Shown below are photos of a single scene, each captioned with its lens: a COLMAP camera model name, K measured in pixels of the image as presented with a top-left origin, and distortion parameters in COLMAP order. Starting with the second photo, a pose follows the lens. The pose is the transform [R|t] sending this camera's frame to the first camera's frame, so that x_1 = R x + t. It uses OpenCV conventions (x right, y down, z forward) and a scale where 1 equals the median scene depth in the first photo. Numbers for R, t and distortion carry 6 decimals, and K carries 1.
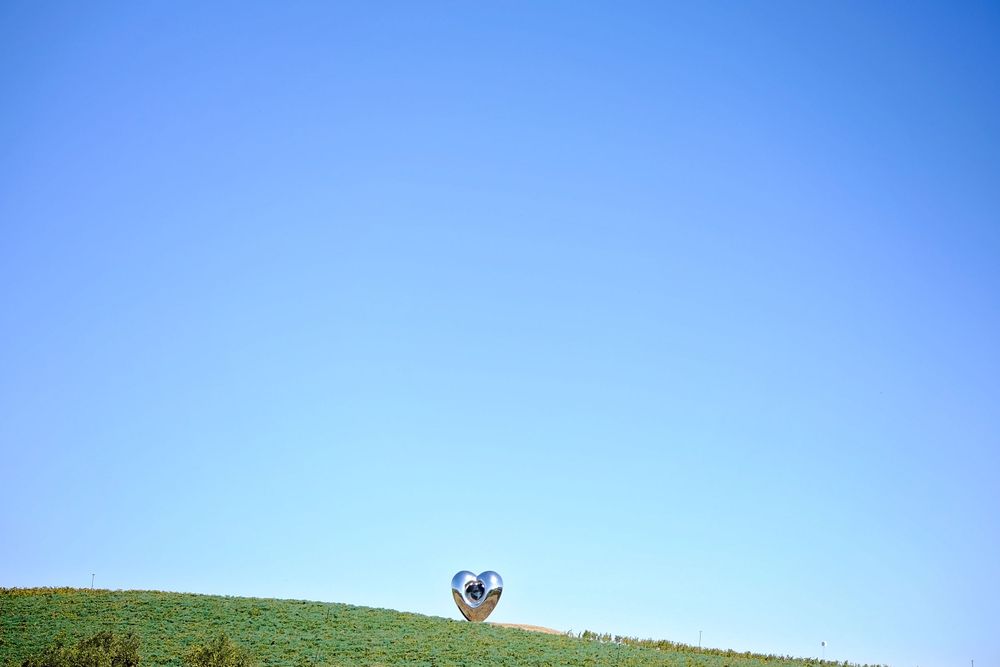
lens RADIAL K [[1487.0, 0, 500.5], [0, 1487.0, 334.1], [0, 0, 1]] dist [-0.002385, 0.000000]
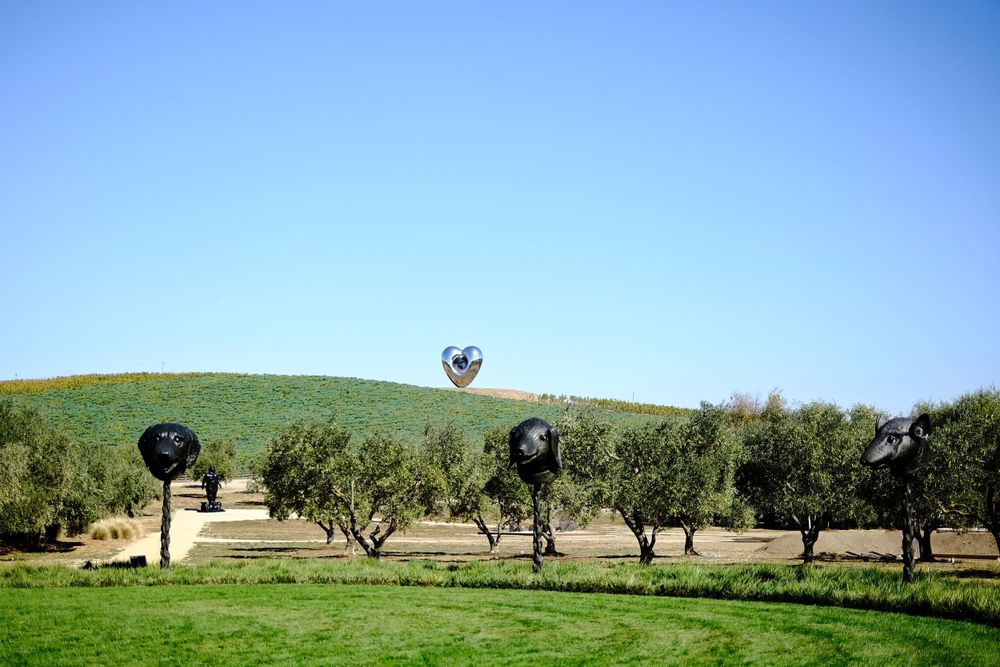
lens RADIAL K [[1487.0, 0, 499.8], [0, 1487.0, 333.4], [0, 0, 1]] dist [-0.002385, 0.000000]
pose [[0.999641, -0.023062, -0.013611, 0.033768], [0.025071, 0.984589, 0.173076, -0.067176], [0.009410, -0.173355, 0.984814, -0.228572]]
